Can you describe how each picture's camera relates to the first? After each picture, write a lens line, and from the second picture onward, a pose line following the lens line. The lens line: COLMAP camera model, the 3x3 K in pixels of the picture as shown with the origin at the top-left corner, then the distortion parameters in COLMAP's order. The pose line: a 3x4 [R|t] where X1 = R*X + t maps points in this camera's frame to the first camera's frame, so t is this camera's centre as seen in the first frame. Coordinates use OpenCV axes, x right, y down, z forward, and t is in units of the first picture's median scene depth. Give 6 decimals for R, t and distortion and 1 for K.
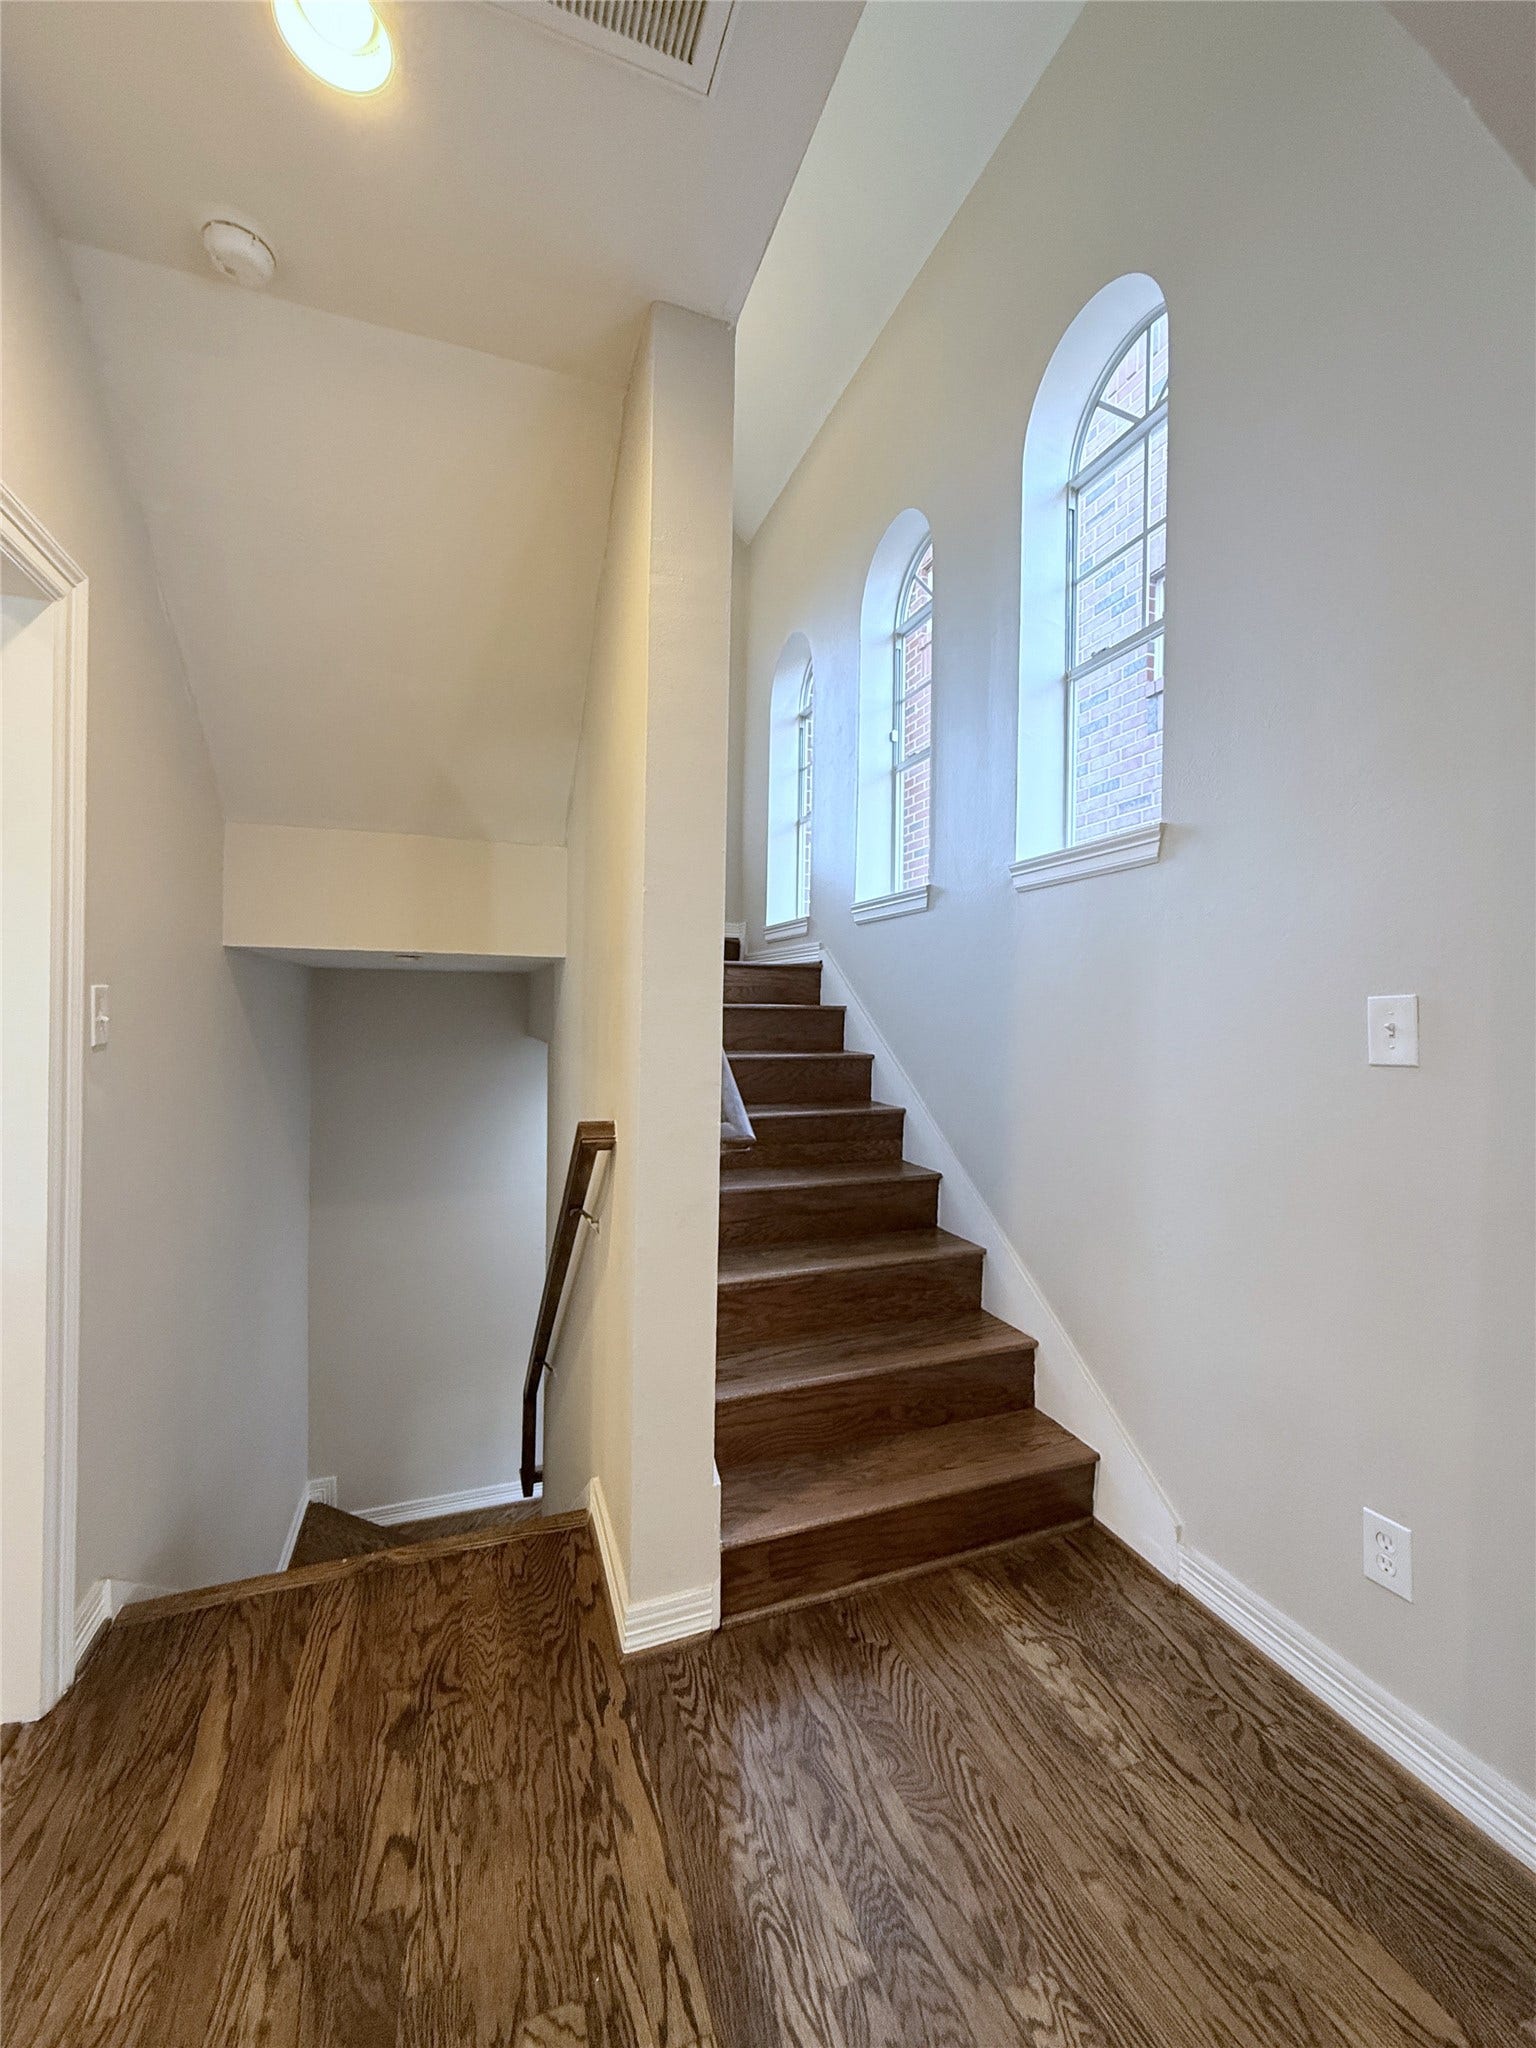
lens RADIAL K [[818.1, 0, 767.7], [0, 818.1, 1017.8], [0, 0, 1]] dist [0.002501, 0.000402]
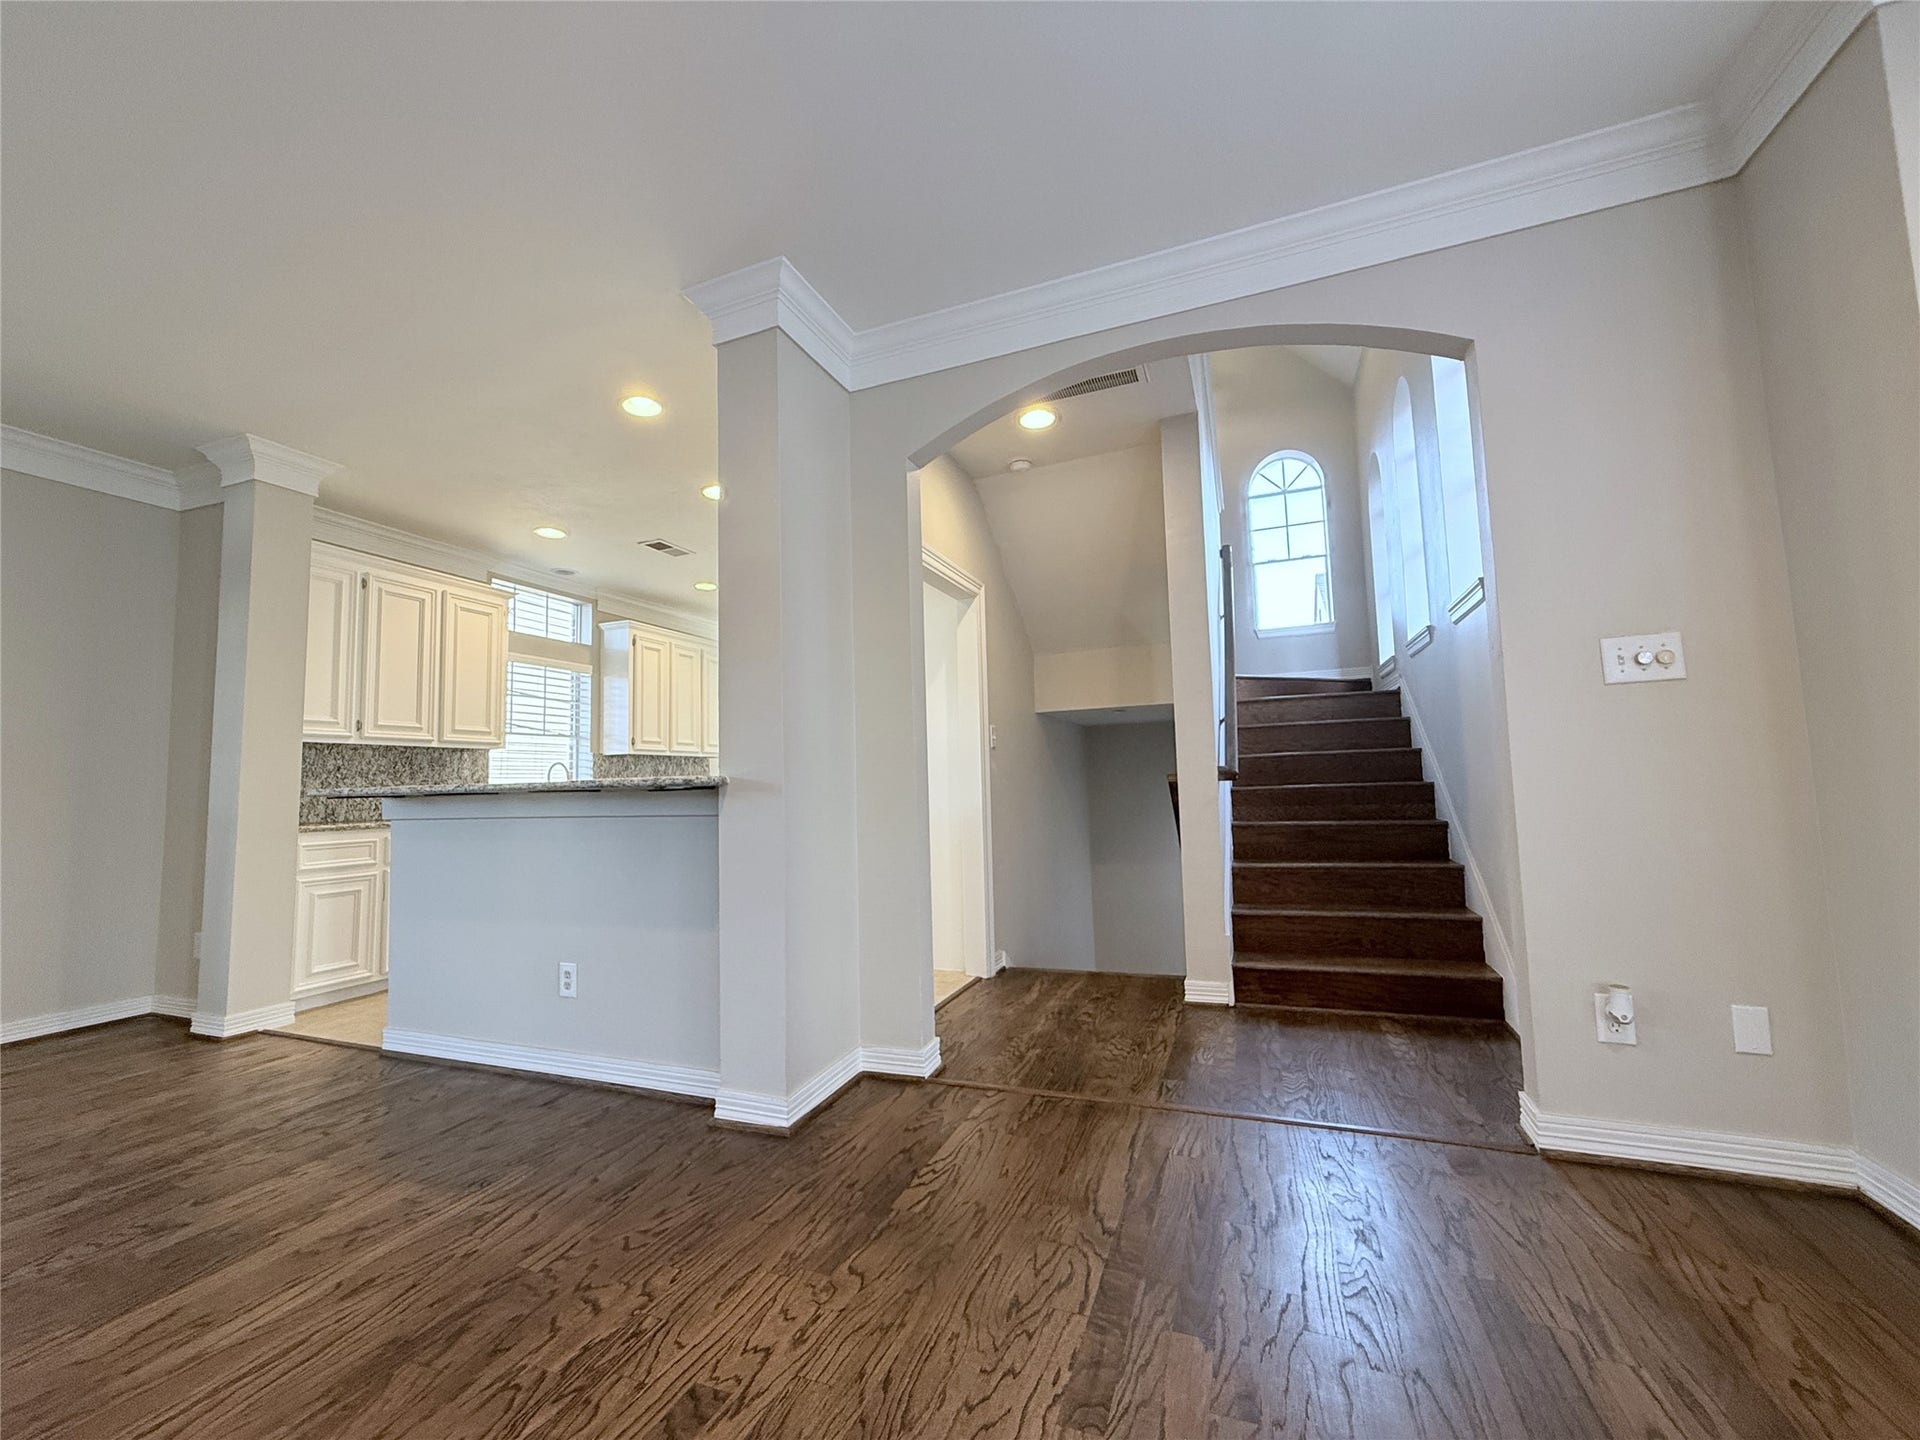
lens RADIAL K [[766.9, 0, 962.1], [0, 766.9, 729.1], [0, 0, 1]] dist [0.002501, 0.000402]
pose [[0.746692, -0.084289, -0.659808, 0.784505], [0.036148, 0.995615, -0.086280, 0.186981], [0.664187, 0.040574, 0.746464, -0.964262]]
